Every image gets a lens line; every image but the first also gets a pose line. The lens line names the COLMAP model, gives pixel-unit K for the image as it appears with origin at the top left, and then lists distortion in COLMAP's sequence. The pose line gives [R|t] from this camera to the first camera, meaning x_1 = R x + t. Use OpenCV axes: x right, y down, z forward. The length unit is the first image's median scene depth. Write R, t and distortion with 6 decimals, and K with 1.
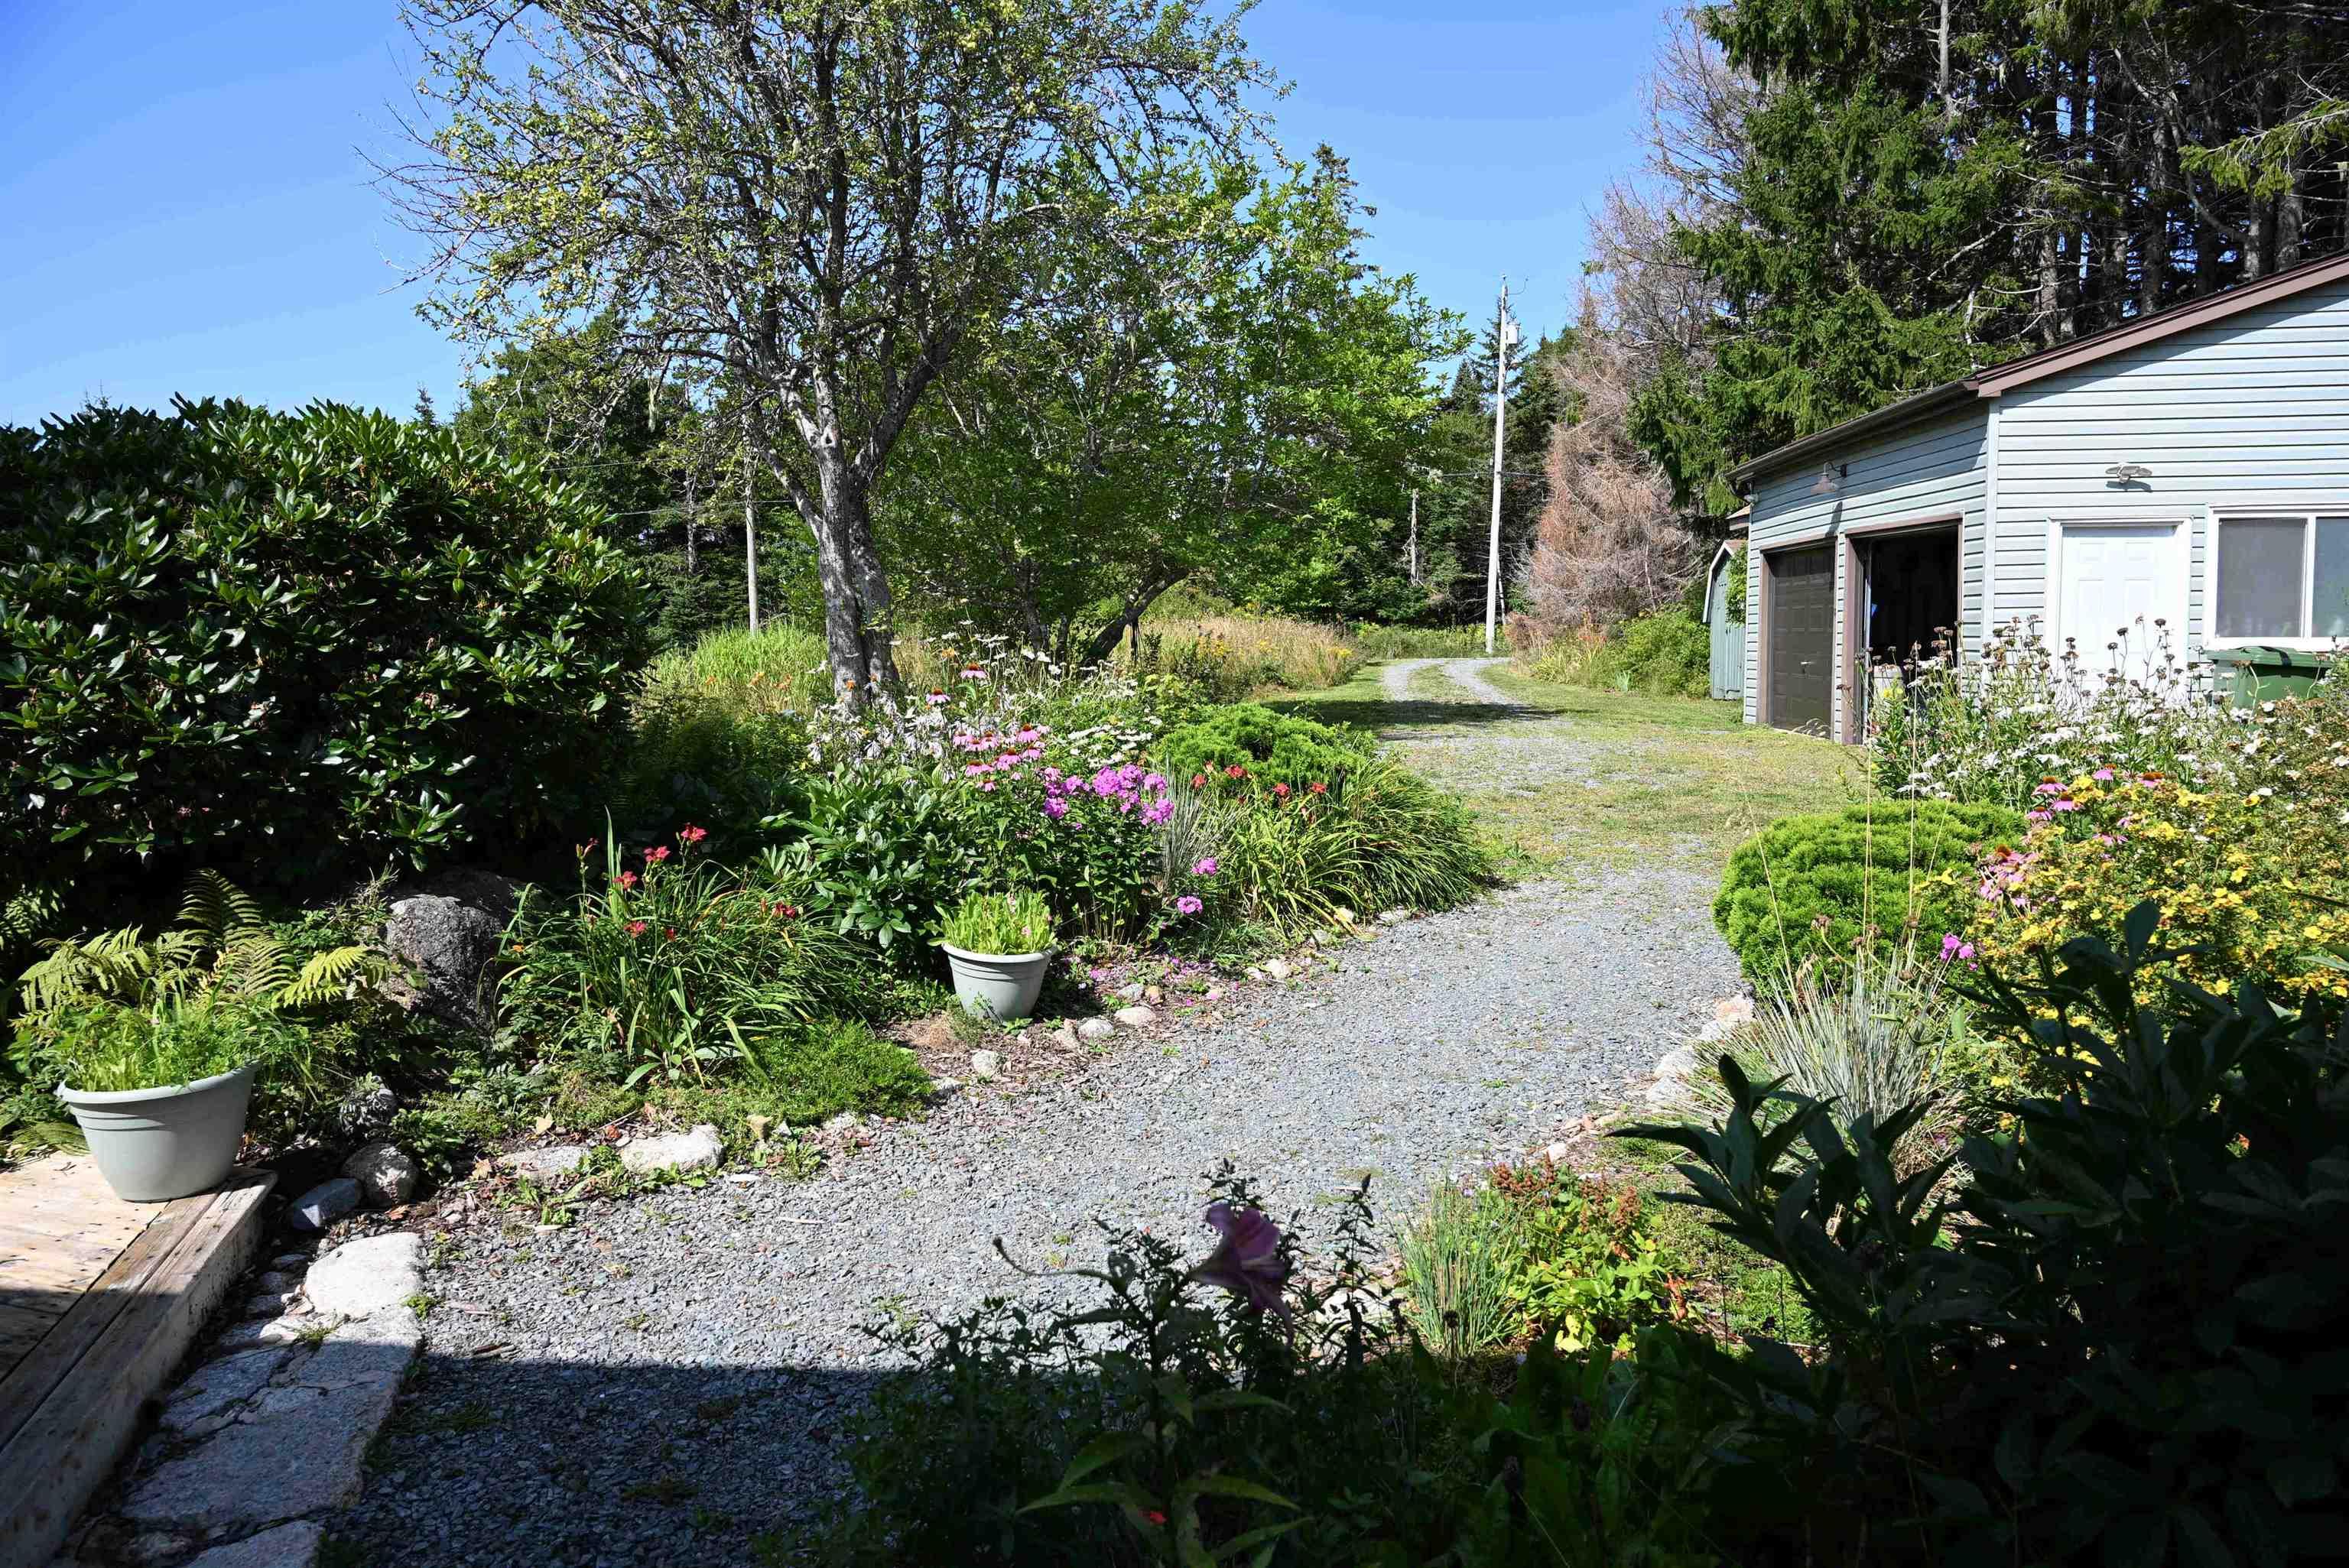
lens RADIAL K [[1623.1, 0, 1172.3], [0, 1623.1, 782.6], [0, 0, 1]] dist [0.005424, 0.001830]
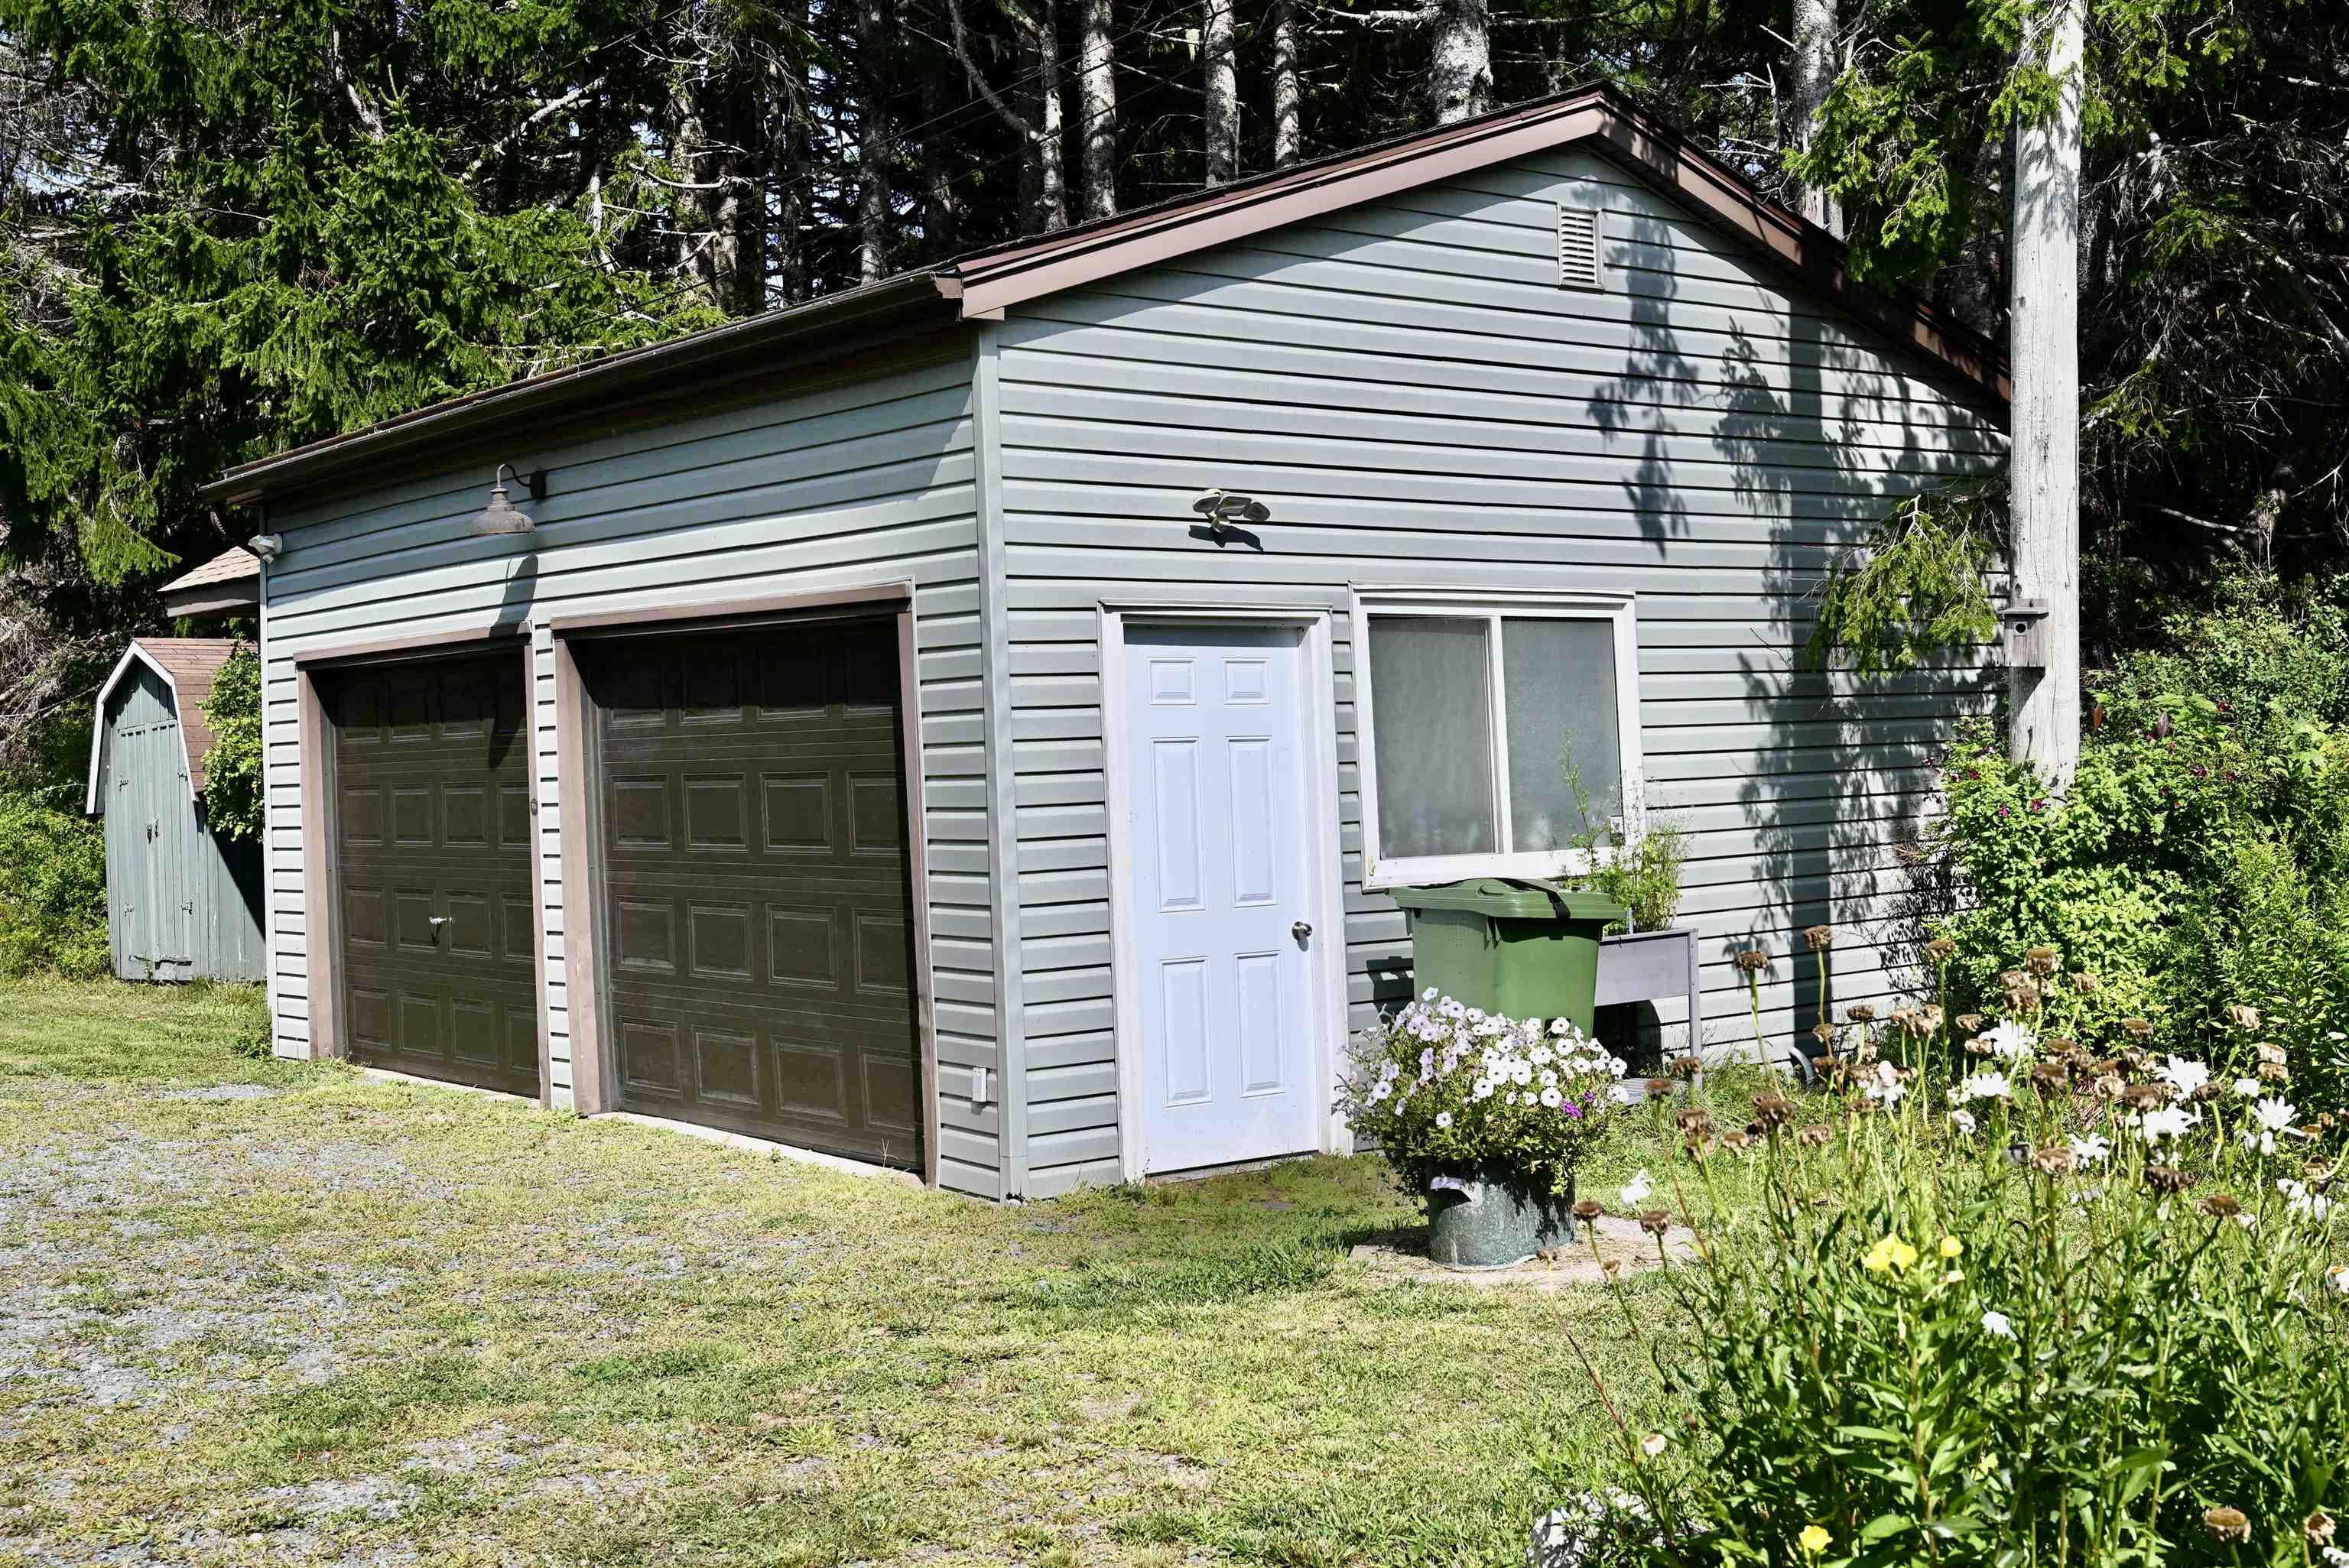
lens RADIAL K [[2680.7, 0, 1174.2], [0, 2680.7, 789.5], [0, 0, 1]] dist [0.008424, 0.000000]
pose [[0.724254, -0.019866, 0.689247, 0.032965], [0.083971, 0.994686, -0.059567, -0.044612], [-0.684401, 0.101019, 0.722073, 0.309709]]
